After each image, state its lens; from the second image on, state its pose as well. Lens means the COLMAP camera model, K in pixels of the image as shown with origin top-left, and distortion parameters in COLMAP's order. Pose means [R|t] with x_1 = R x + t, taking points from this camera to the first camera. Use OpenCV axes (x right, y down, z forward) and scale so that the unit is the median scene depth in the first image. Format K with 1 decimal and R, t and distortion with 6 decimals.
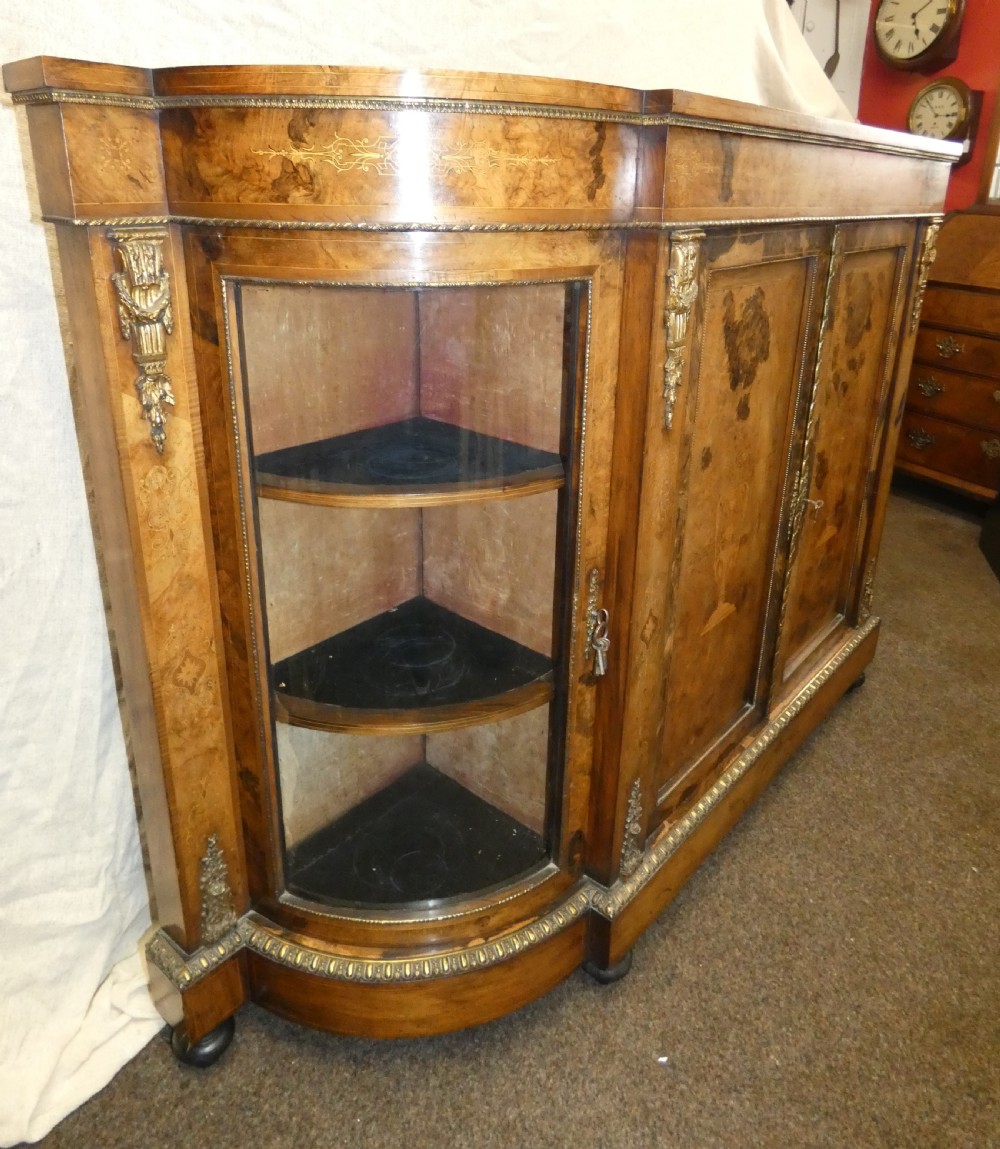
lens RADIAL K [[826.6, 0, 523.2], [0, 826.6, 452.4], [0, 0, 1]] dist [-0.008047, -0.005380]
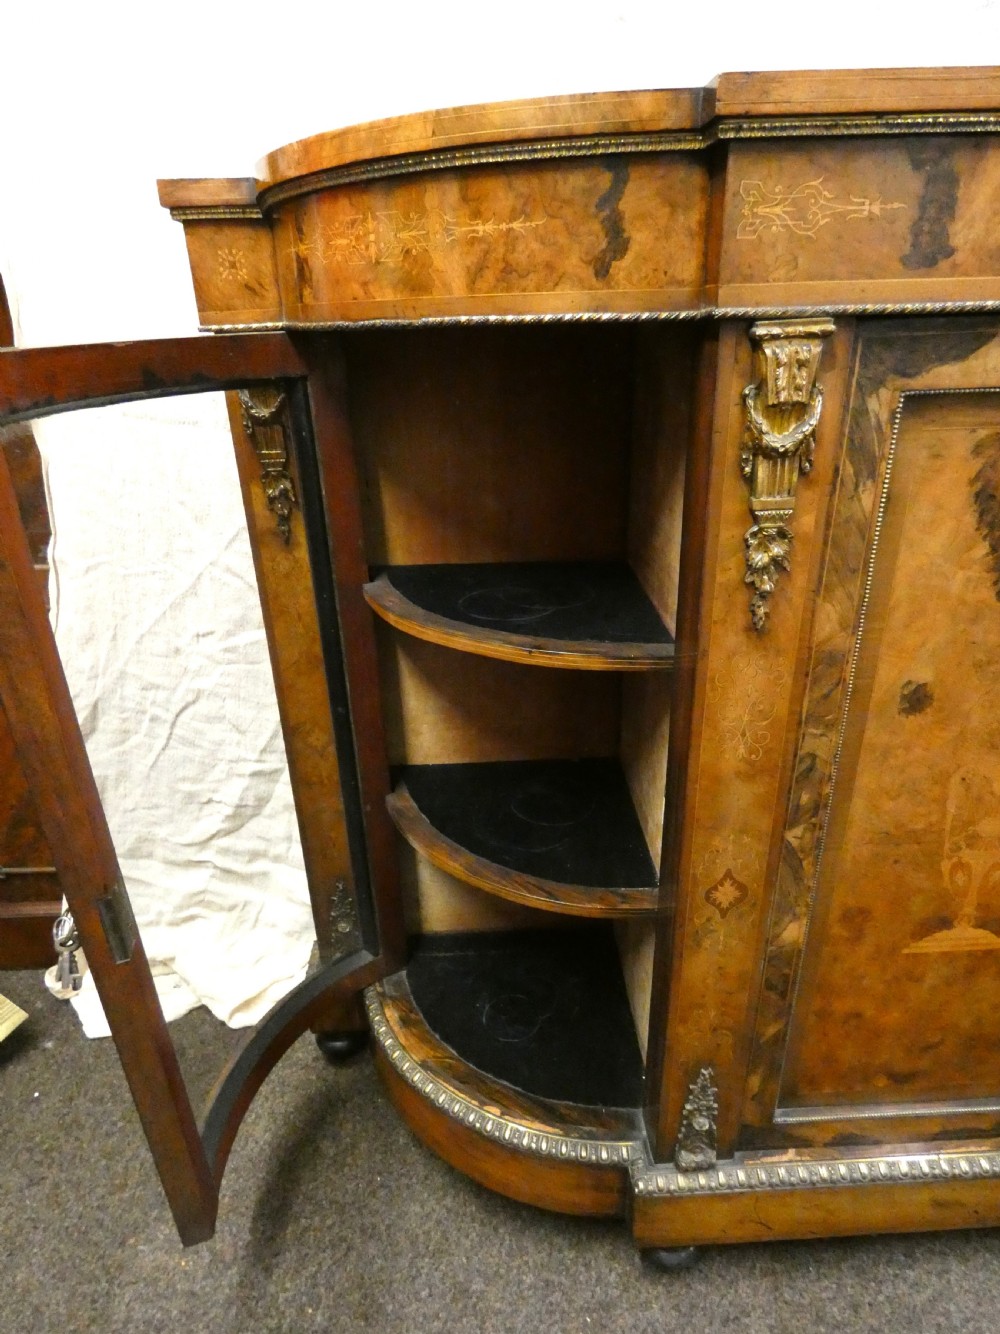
lens RADIAL K [[790.2, 0, 497.8], [0, 790.2, 672.2], [0, 0, 1]] dist [-0.000762, -0.000935]
pose [[0.670496, 0.269389, -0.691278, 0.522991], [-0.190176, 0.963025, 0.190829, -0.084315], [0.717125, 0.003514, 0.696935, 0.421642]]
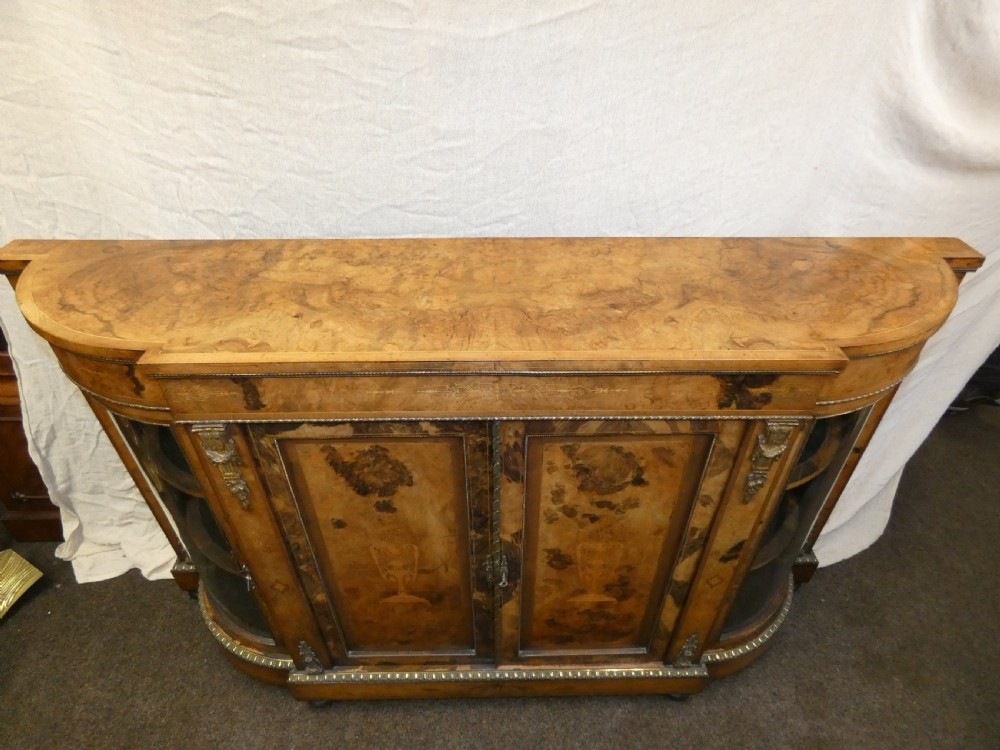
lens RADIAL K [[587.2, 0, 496.8], [0, 587.2, 375.7], [0, 0, 1]] dist [-0.001613, 0.003172]
pose [[0.661091, 0.446379, -0.603079, 1.150451], [-0.221127, 0.883990, 0.411903, -0.901804], [0.716981, -0.138948, 0.683104, 0.640578]]
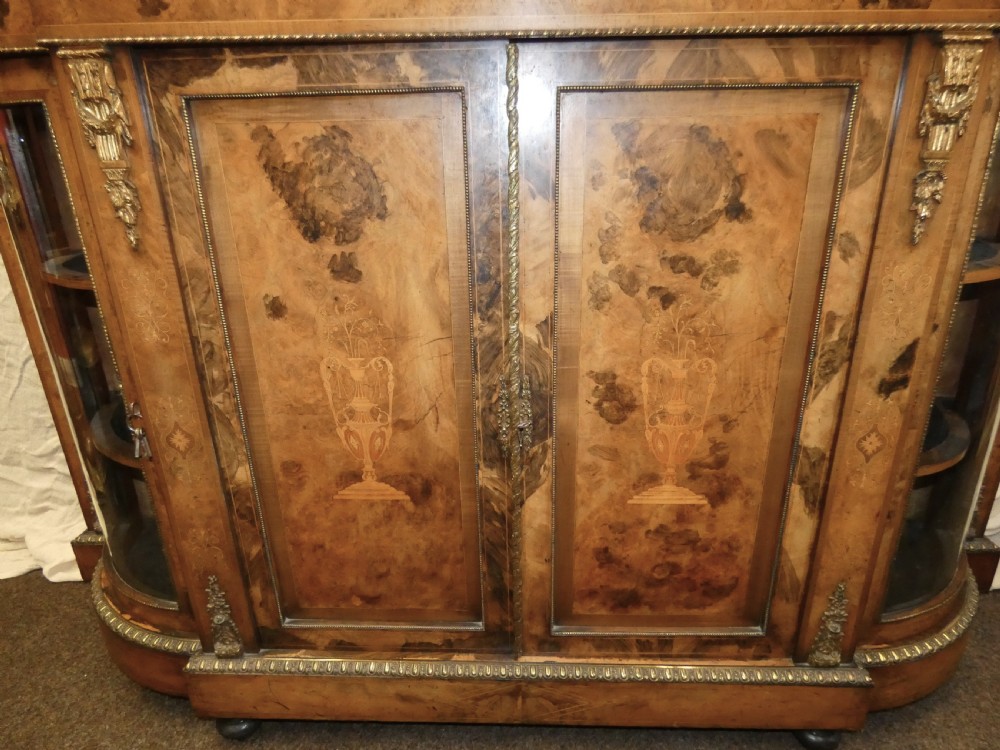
lens RADIAL K [[592.3, 0, 494.4], [0, 592.3, 373.1], [0, 0, 1]] dist [-0.000762, -0.000935]
pose [[0.619472, 0.238835, -0.747805, 1.148954], [-0.215009, 0.967788, 0.130983, -0.080940], [0.755001, 0.079645, 0.650869, 0.922078]]
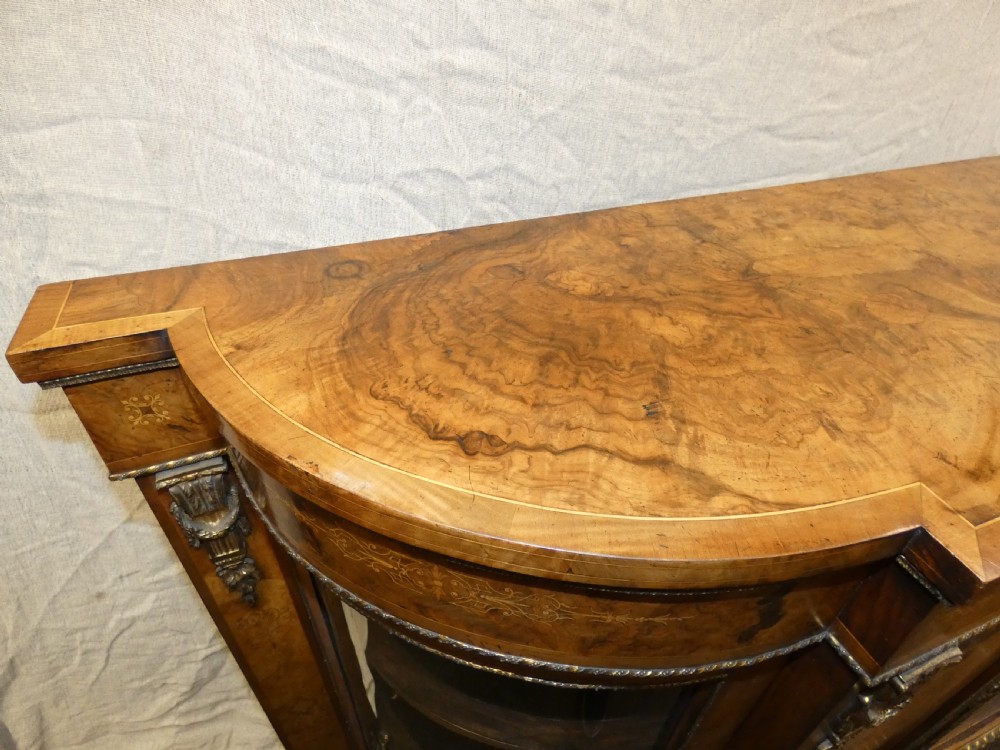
lens RADIAL K [[592.3, 0, 494.4], [0, 592.3, 373.1], [0, 0, 1]] dist [-0.000762, -0.000935]
pose [[0.873317, 0.299828, -0.383955, 0.014983], [-0.153585, 0.917424, 0.367077, -0.552394], [0.462309, -0.261605, 0.847250, 0.551242]]
